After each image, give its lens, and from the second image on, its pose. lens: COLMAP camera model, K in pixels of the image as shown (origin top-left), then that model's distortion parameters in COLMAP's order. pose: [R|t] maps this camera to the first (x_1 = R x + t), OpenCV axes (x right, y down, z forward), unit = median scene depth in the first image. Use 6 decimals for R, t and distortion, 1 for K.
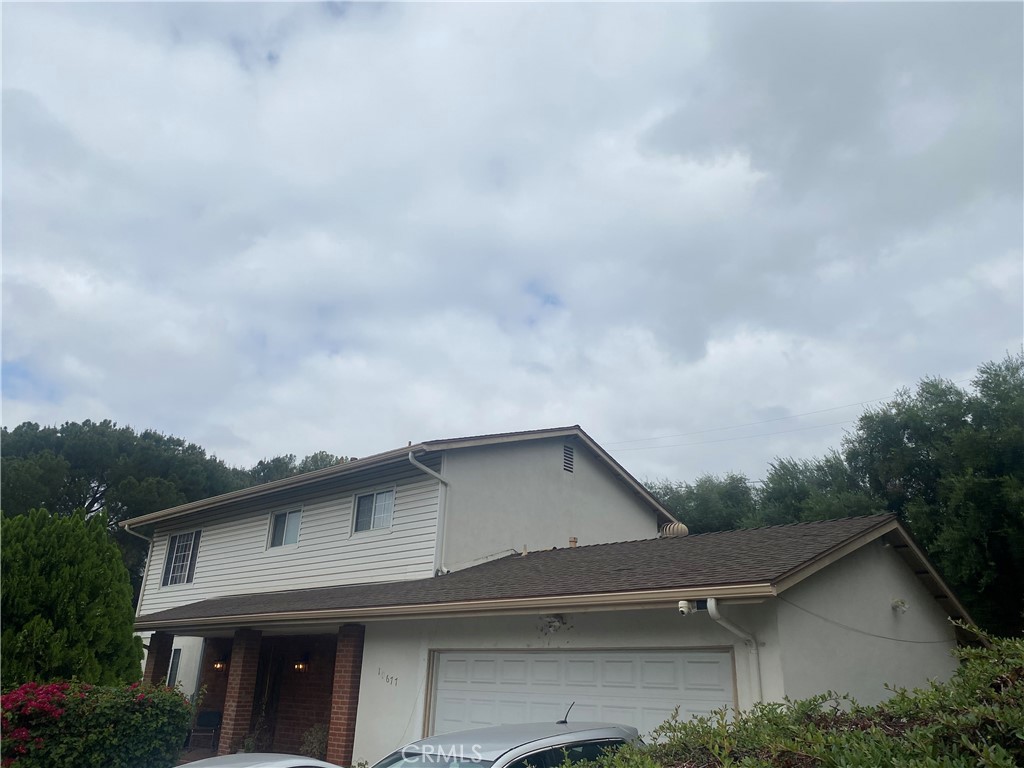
lens RADIAL K [[772.3, 0, 510.6], [0, 772.3, 388.6], [0, 0, 1]] dist [0.021886, -0.010836]
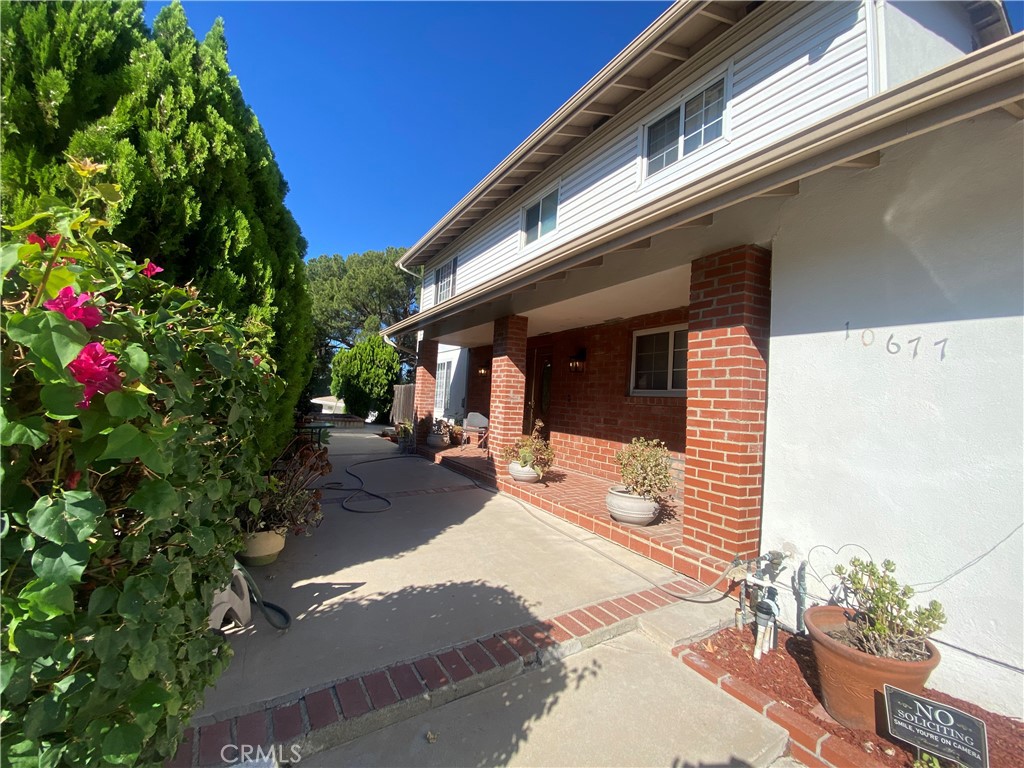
lens RADIAL K [[412.9, 0, 516.0], [0, 412.9, 377.5], [0, 0, 1]] dist [-0.016094, -0.004047]
pose [[0.959771, 0.008560, -0.280652, -0.220954], [0.071755, 0.958868, 0.274632, 0.261493], [0.271459, -0.283722, 0.919680, 0.617398]]
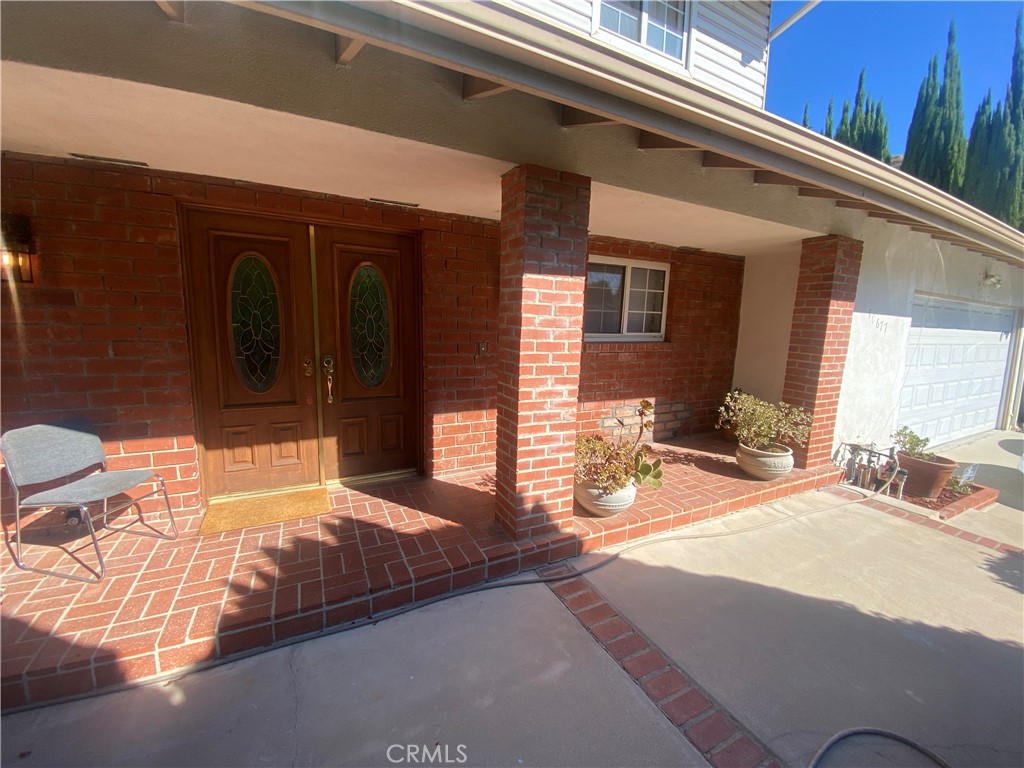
lens RADIAL K [[412.9, 0, 511.9], [0, 412.9, 382.9], [0, 0, 1]] dist [-0.016094, -0.004047]
pose [[0.358330, -0.156903, 0.920316, -0.531111], [-0.335459, 0.898302, 0.283763, 0.354027], [-0.871244, -0.410409, 0.269254, 0.958193]]
